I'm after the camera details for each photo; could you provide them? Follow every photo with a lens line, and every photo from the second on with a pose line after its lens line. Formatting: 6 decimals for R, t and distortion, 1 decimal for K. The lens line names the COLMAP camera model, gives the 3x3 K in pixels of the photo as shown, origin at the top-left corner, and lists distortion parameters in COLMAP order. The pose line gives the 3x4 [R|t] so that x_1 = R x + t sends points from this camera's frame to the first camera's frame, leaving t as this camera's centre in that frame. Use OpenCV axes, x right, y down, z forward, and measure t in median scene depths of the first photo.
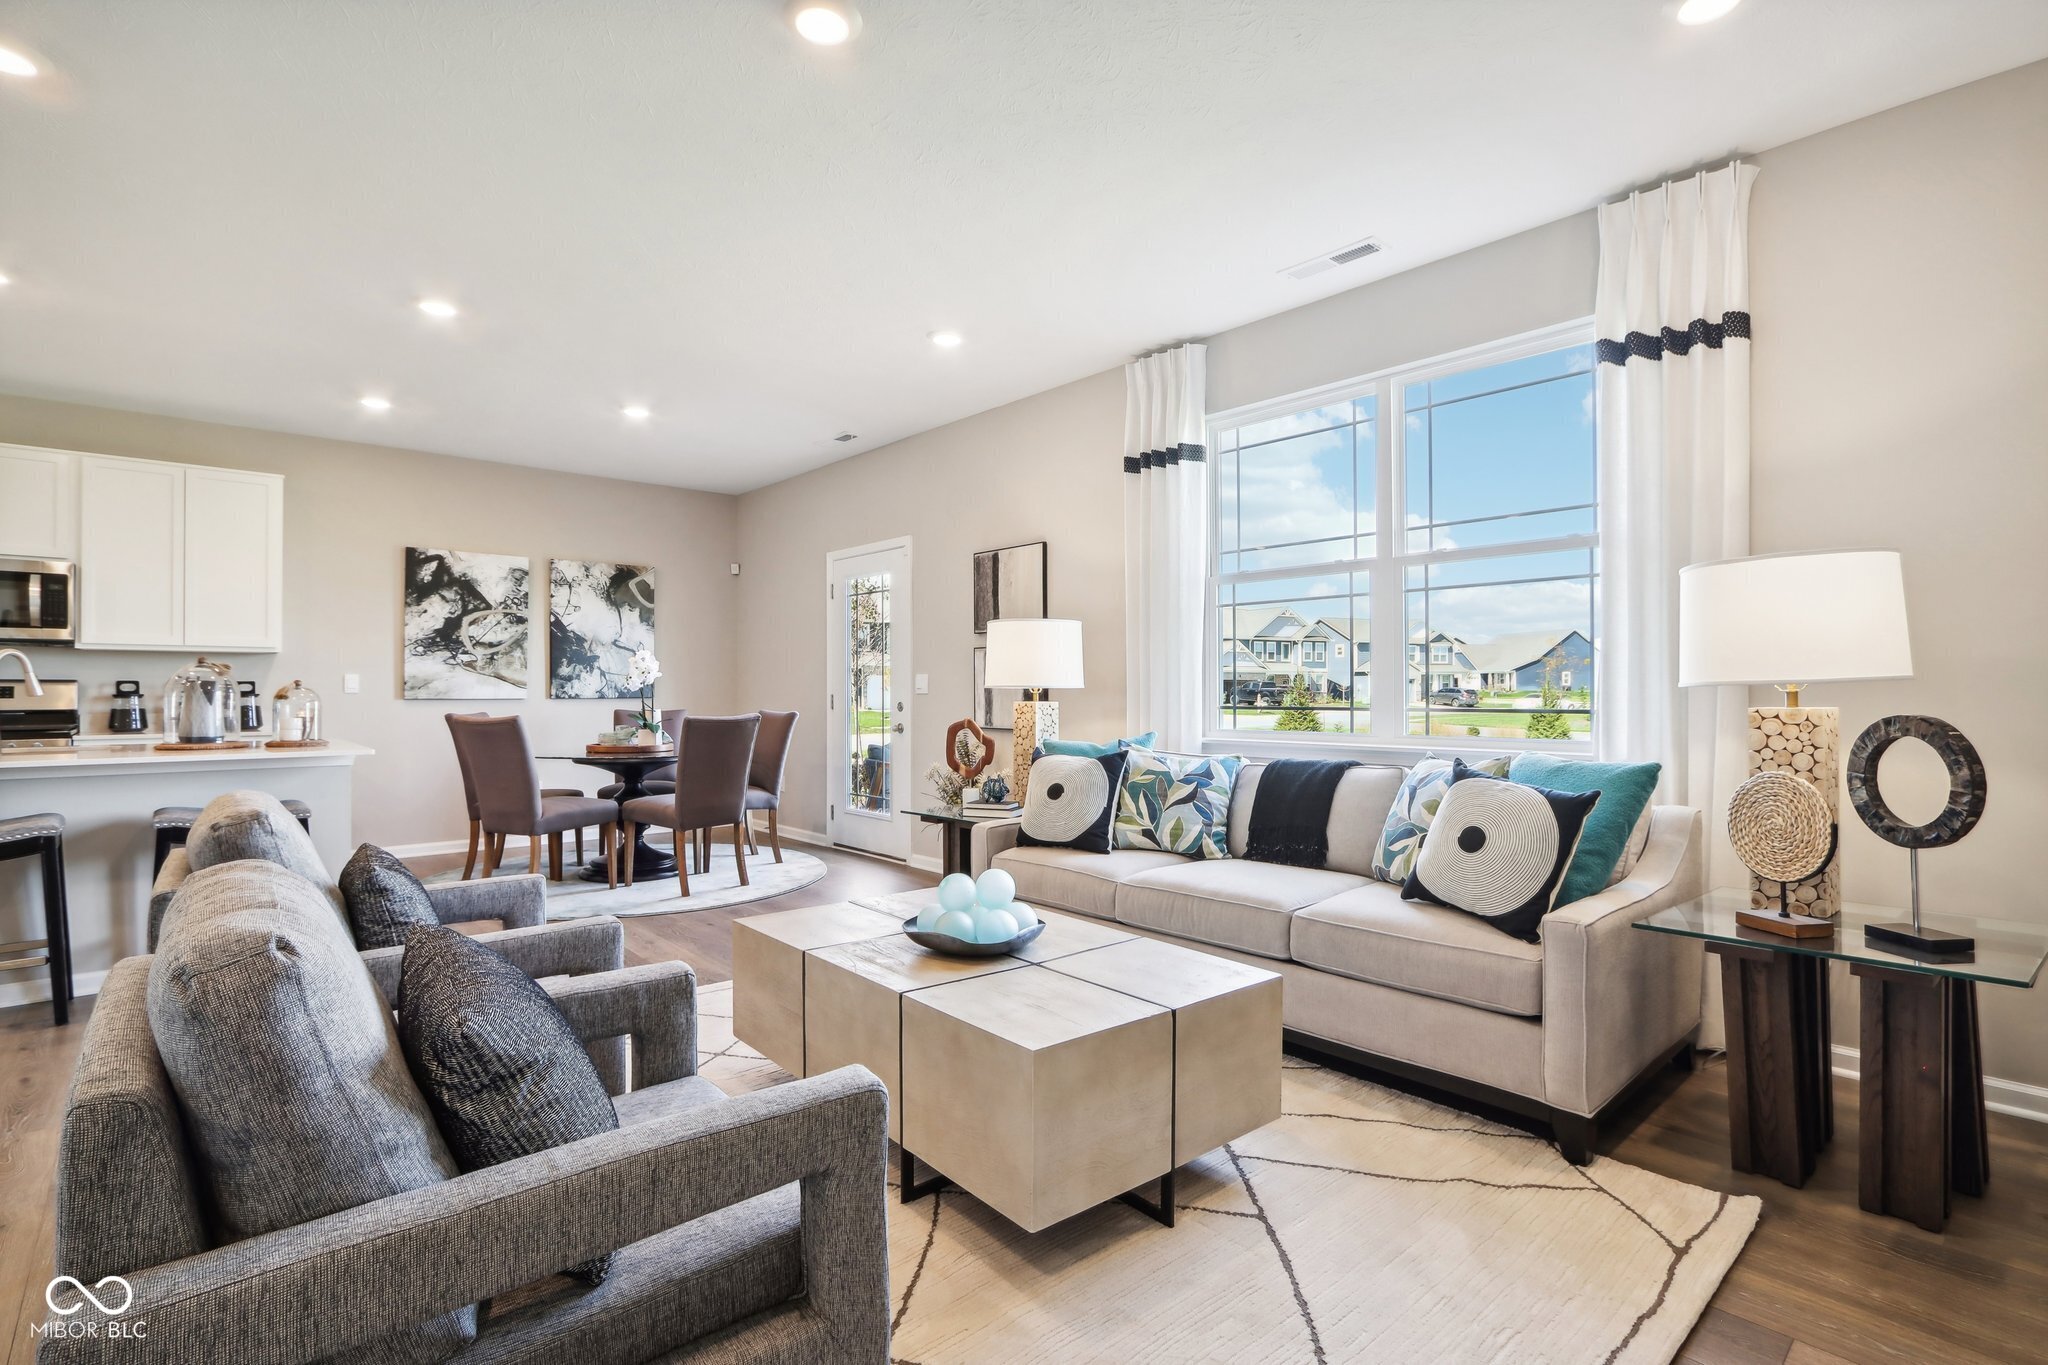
lens RADIAL K [[967.5, 0, 1017.3], [0, 967.5, 689.0], [0, 0, 1]] dist [-0.024223, 0.006224]
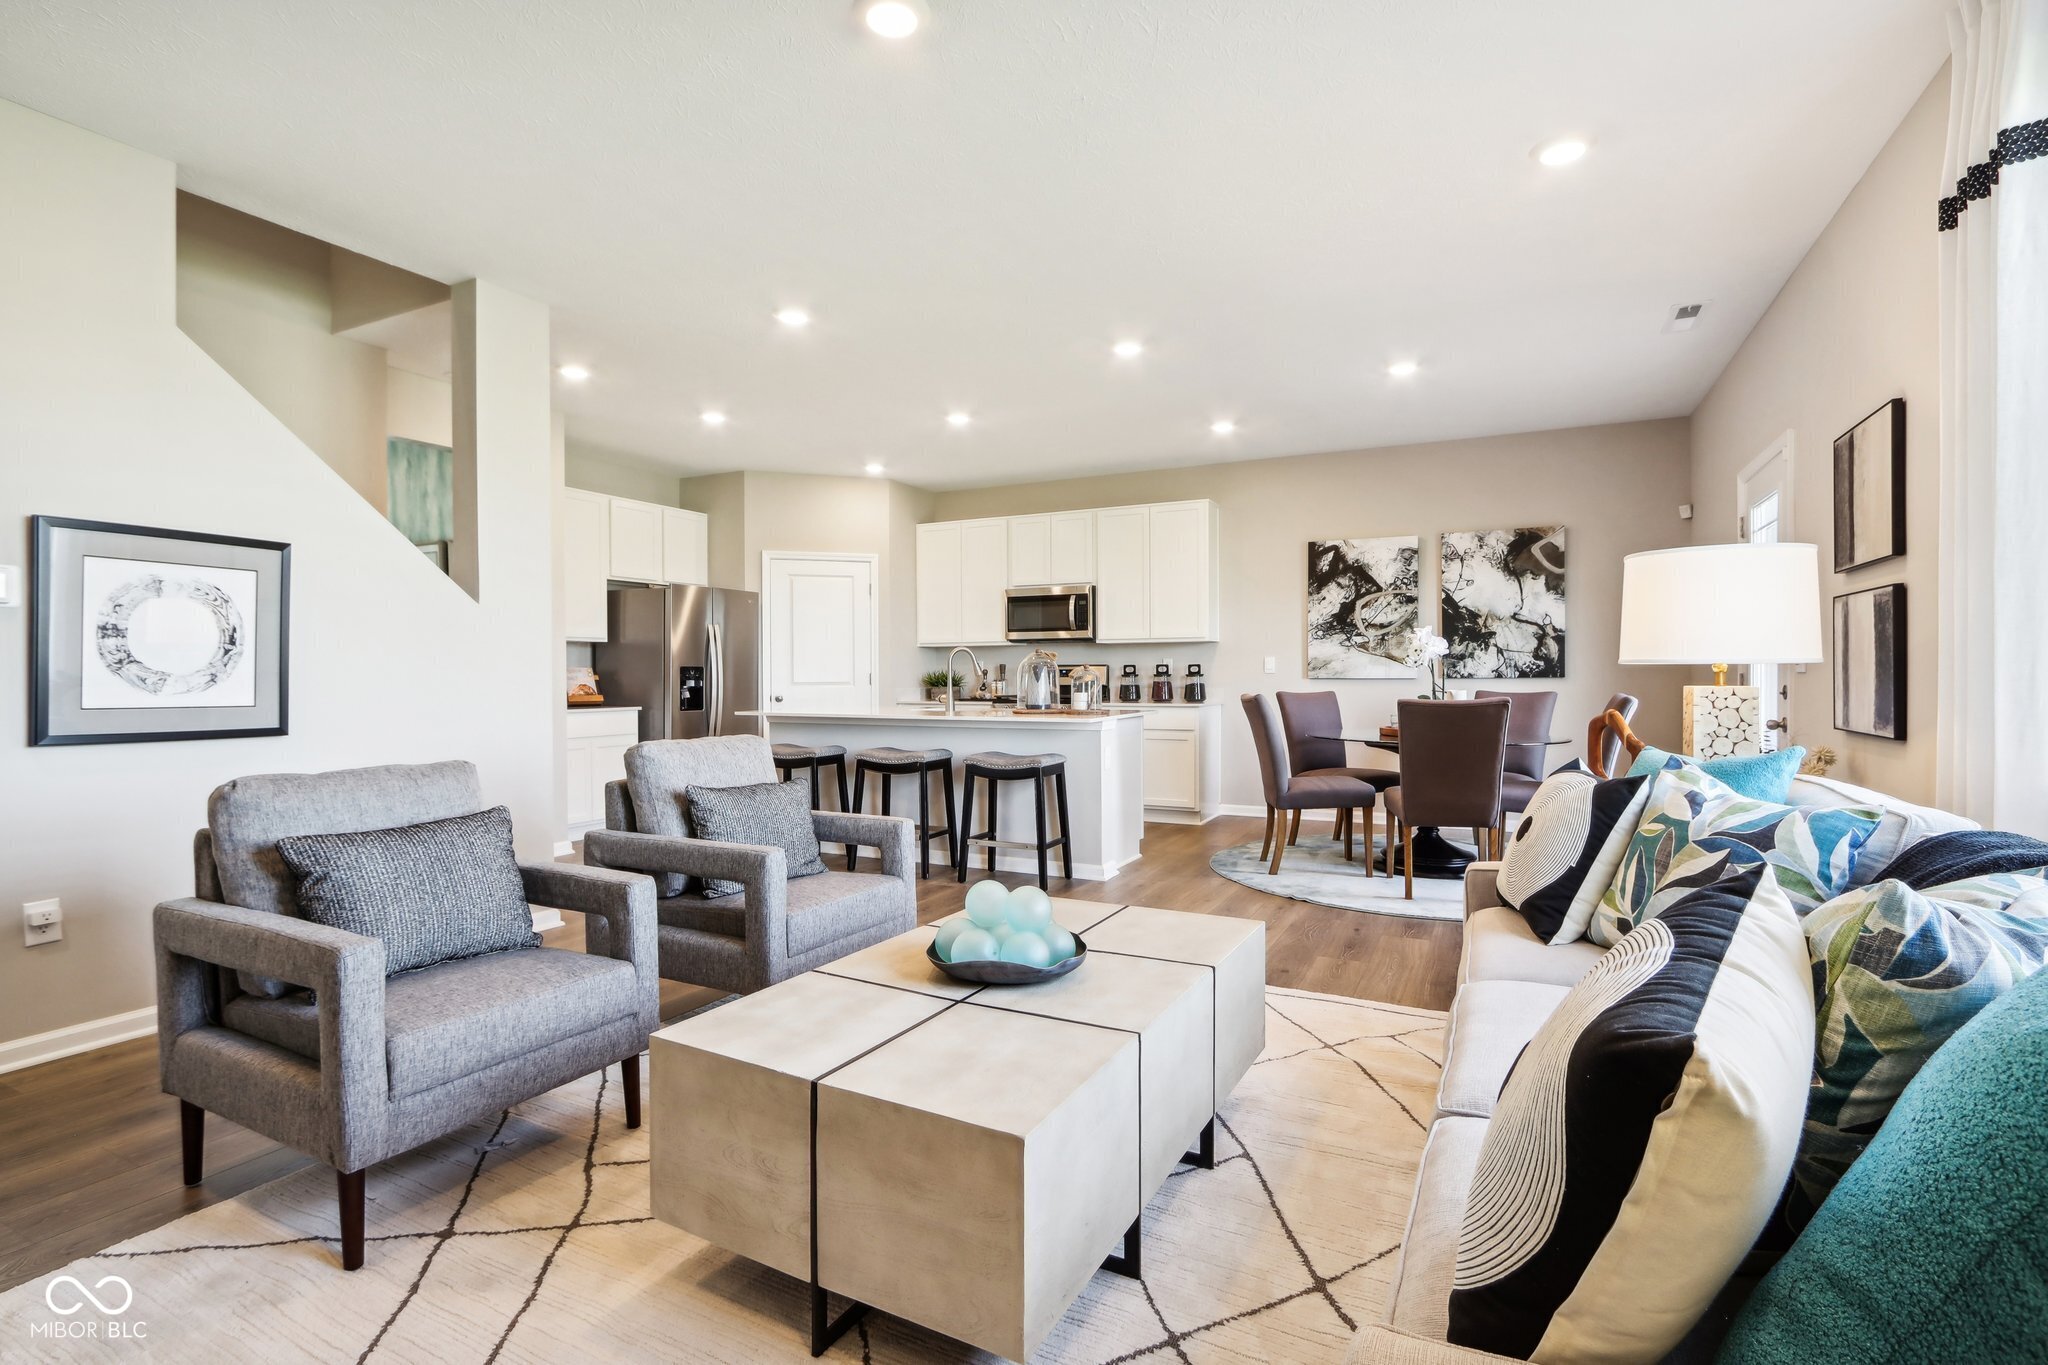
lens RADIAL K [[967.5, 0, 1009.8], [0, 967.5, 687.9], [0, 0, 1]] dist [-0.024223, 0.006224]
pose [[0.357485, 0.012512, -0.933835, 0.283107], [0.007123, 0.999845, 0.016124, 0.001107], [0.933892, -0.012416, 0.357341, 0.263749]]
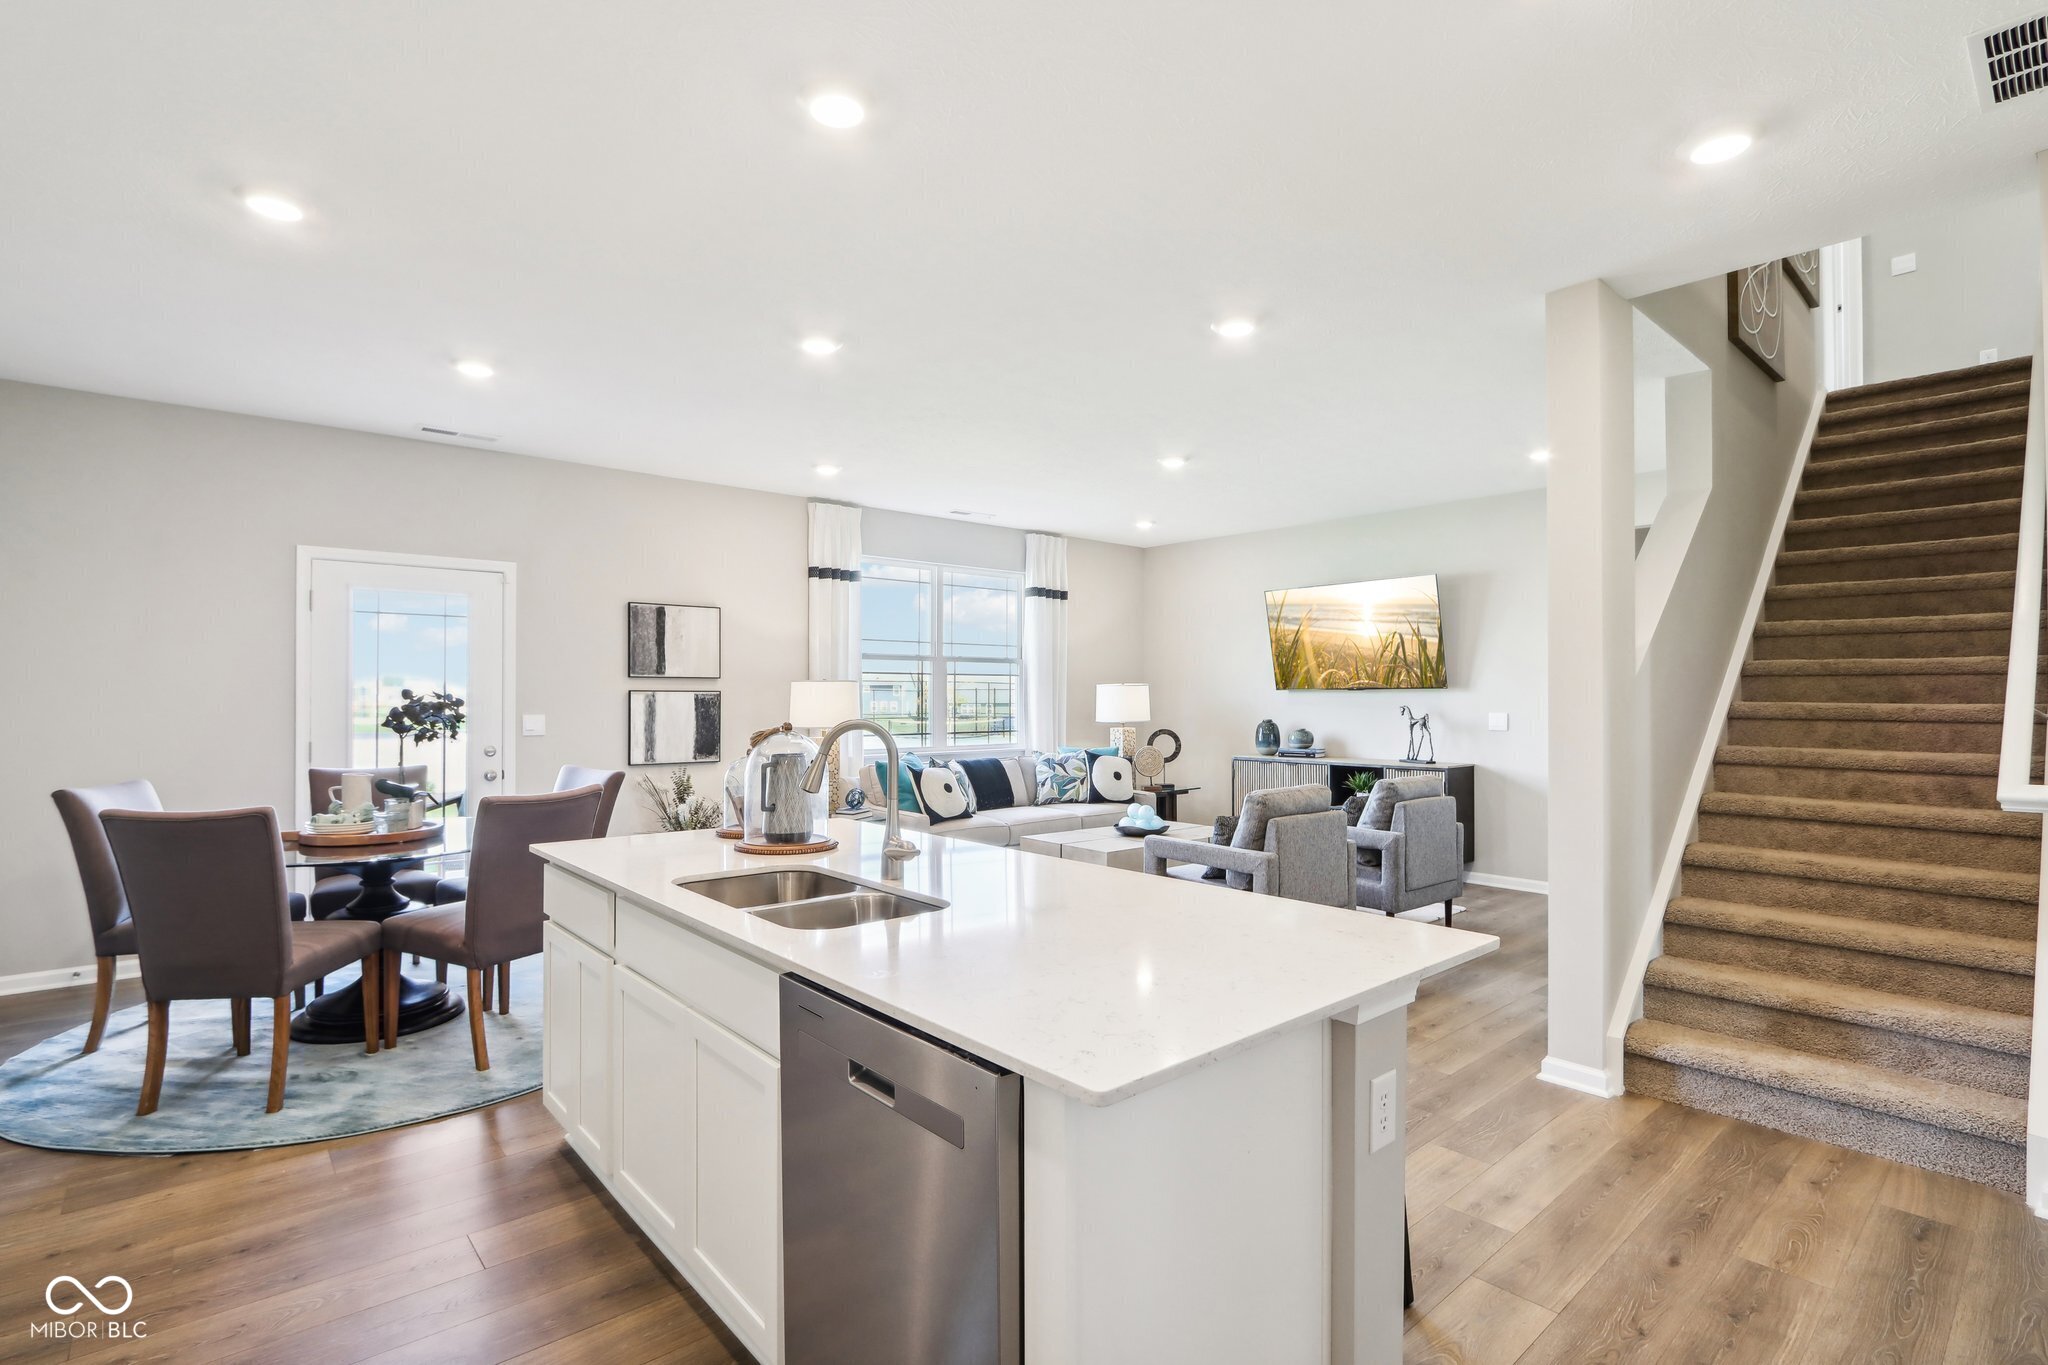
lens RADIAL K [[967.5, 0, 1022.5], [0, 967.5, 690.9], [0, 0, 1]] dist [-0.024223, 0.006224]
pose [[0.010999, 0.008700, 0.999902, -0.951175], [-0.002972, 0.999958, -0.008668, -0.029686], [-0.999935, -0.002876, 0.011024, 0.481151]]
